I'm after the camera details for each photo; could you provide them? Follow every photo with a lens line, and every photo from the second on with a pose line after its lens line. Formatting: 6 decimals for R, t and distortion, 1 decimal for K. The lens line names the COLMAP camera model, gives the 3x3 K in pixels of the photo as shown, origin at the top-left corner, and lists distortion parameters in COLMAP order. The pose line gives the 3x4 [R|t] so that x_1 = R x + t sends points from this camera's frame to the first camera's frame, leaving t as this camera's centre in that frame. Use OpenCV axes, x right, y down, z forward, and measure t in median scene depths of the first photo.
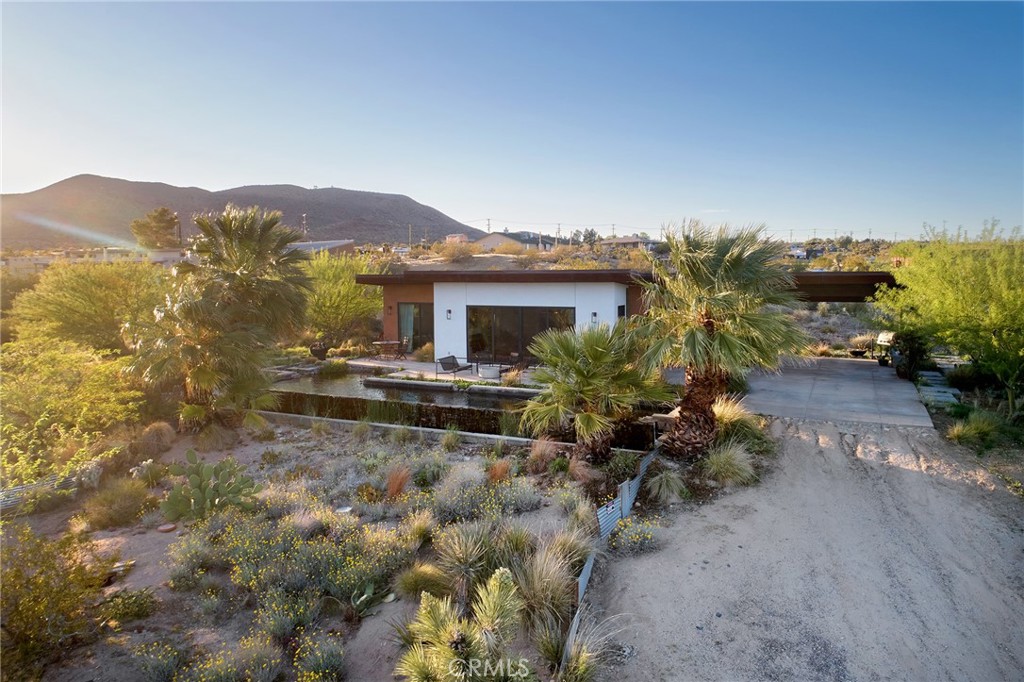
lens RADIAL K [[700.4, 0, 560.3], [0, 700.4, 341.0], [0, 0, 1]] dist [-0.001350, 0.001597]
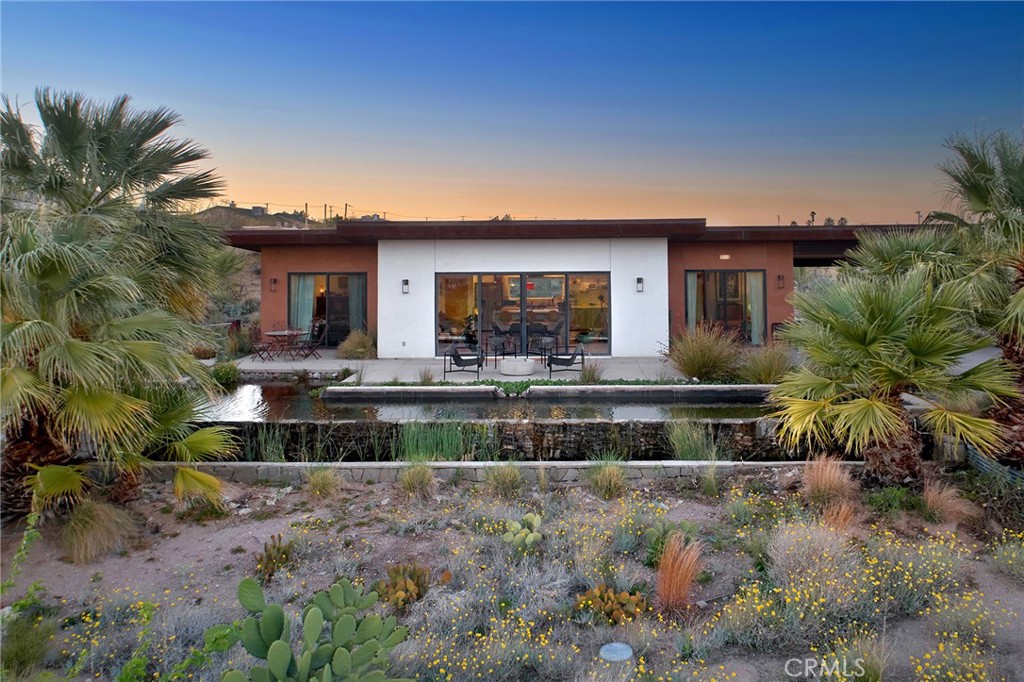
lens RADIAL K [[700.4, 0, 560.3], [0, 700.4, 341.0], [0, 0, 1]] dist [-0.001350, 0.001597]
pose [[0.914524, -0.050209, 0.401404, -0.337668], [0.042959, 0.998711, 0.027047, 0.003243], [-0.402245, -0.007491, 0.915502, 0.356660]]
